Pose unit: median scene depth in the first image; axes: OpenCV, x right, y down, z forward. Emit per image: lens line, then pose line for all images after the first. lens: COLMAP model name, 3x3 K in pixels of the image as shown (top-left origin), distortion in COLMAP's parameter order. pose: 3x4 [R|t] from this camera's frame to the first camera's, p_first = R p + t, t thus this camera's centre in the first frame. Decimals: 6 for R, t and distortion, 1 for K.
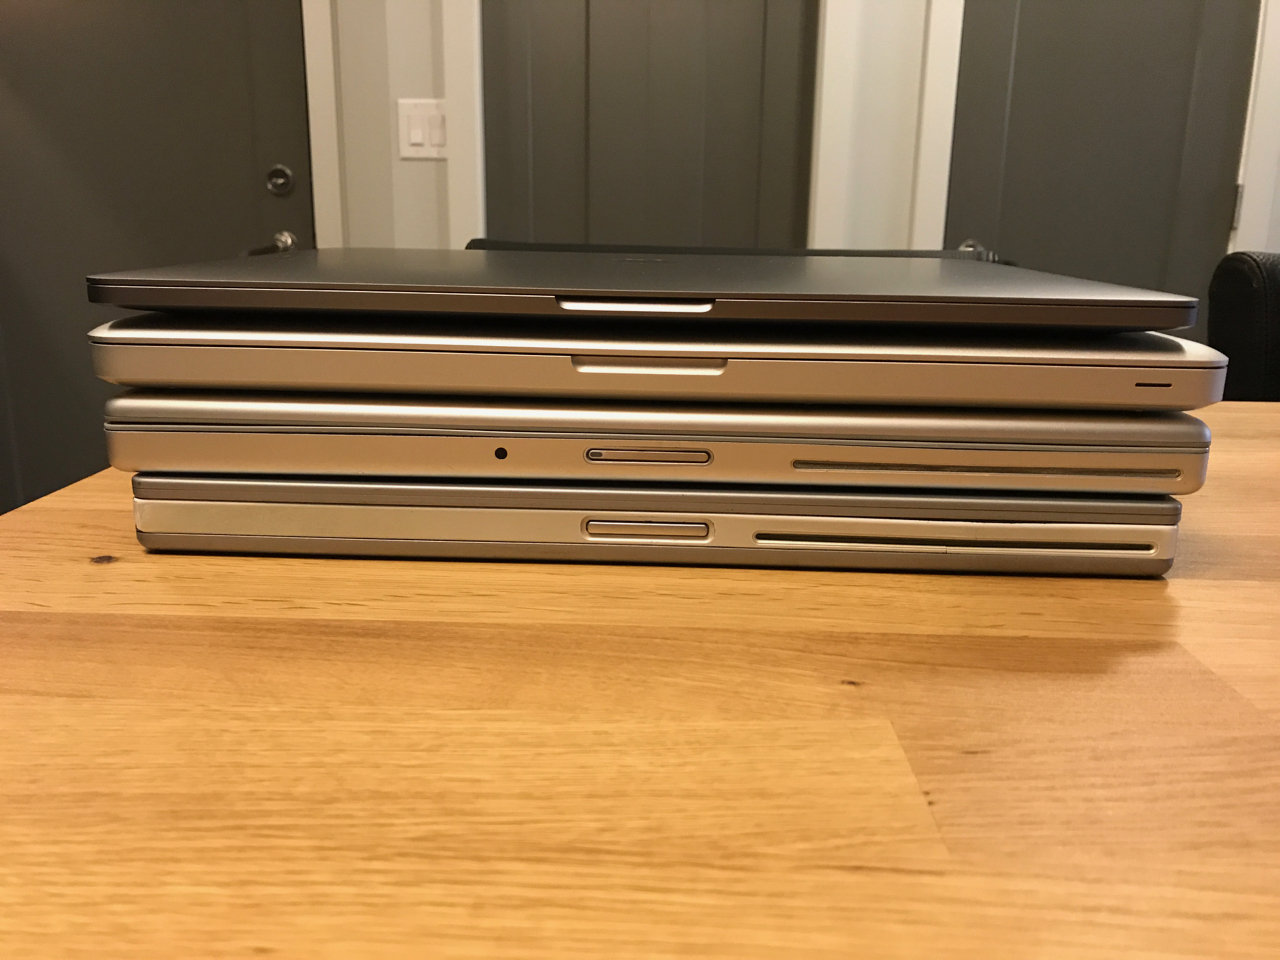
lens RADIAL K [[1059.6, 0, 631.9], [0, 1059.6, 473.4], [0, 0, 1]] dist [0.010630, 0.016101]
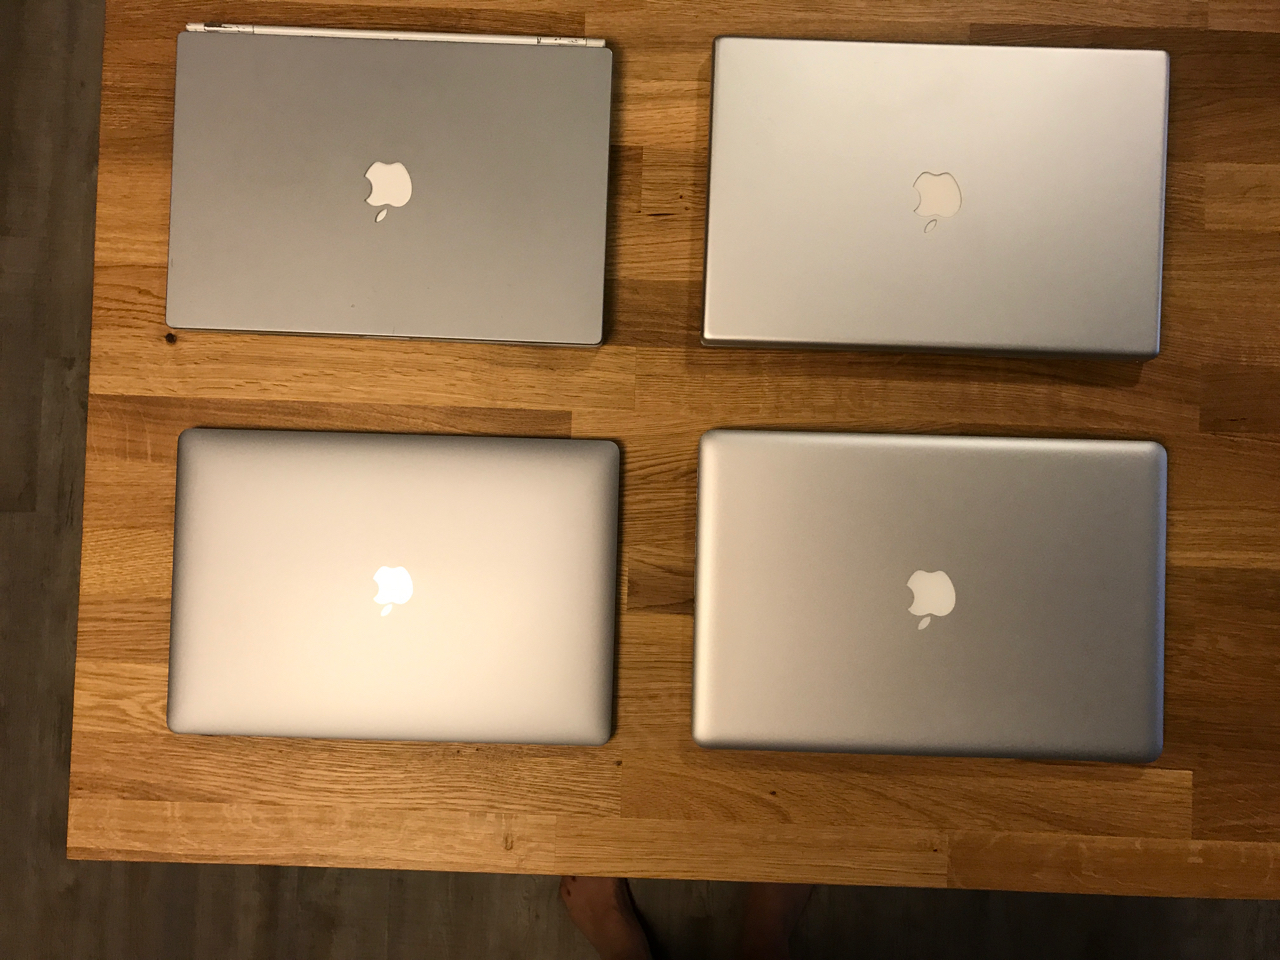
lens RADIAL K [[1059.6, 0, 631.9], [0, 1059.6, 473.4], [0, 0, 1]] dist [0.010630, 0.016101]
pose [[0.999702, 0.003017, -0.024235, 0.833768], [0.022692, 0.252108, 0.967433, -2.902201], [0.009029, -0.967694, 0.251964, 0.116603]]
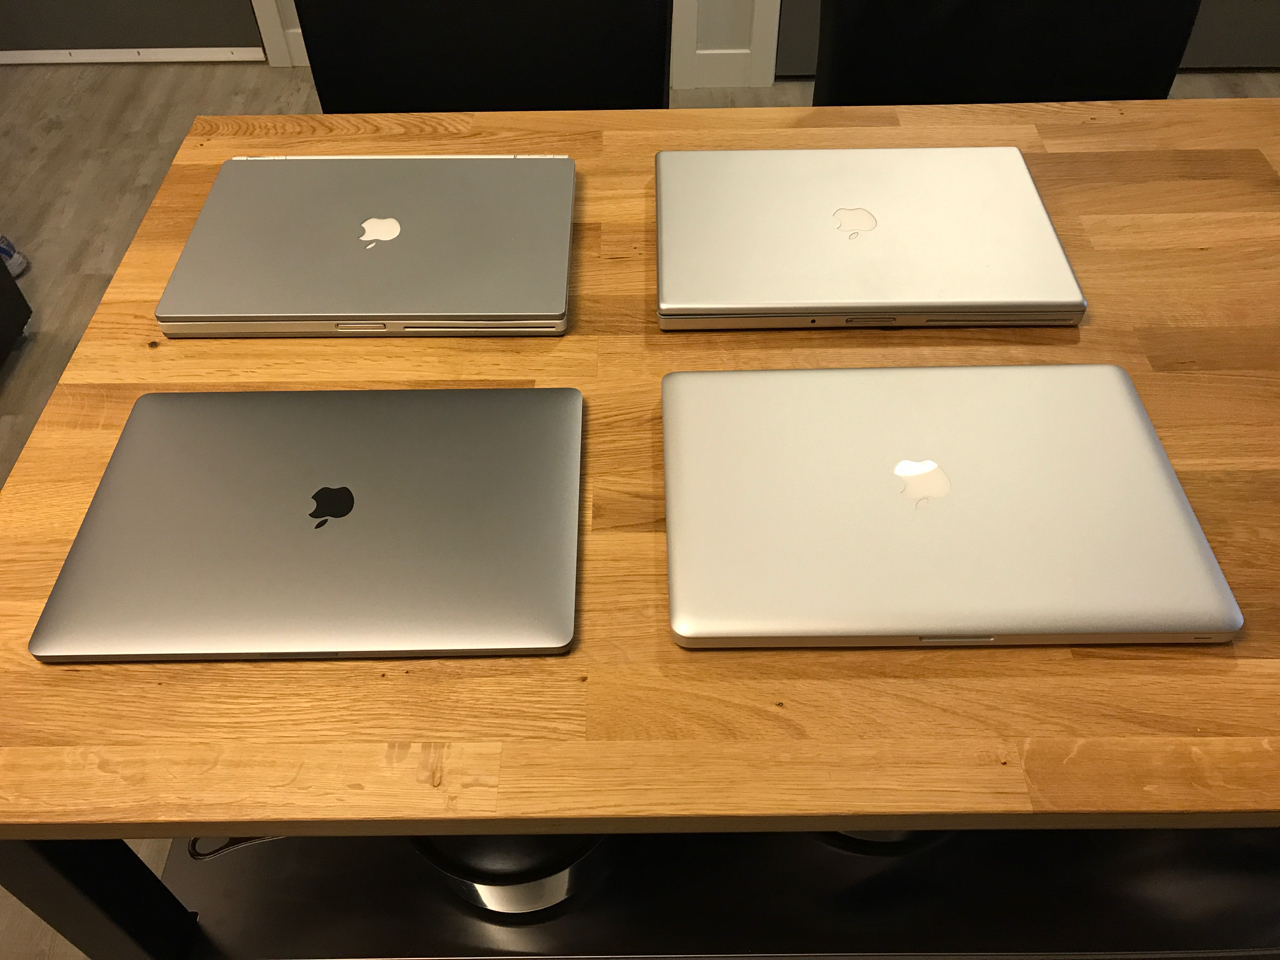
lens RADIAL K [[1059.6, 0, 631.9], [0, 1059.6, 473.4], [0, 0, 1]] dist [0.010630, 0.016101]
pose [[0.999040, -0.043783, -0.001246, 0.862004], [0.036614, 0.819174, 0.572375, -1.449329], [-0.024040, -0.571871, 0.819991, -1.744829]]
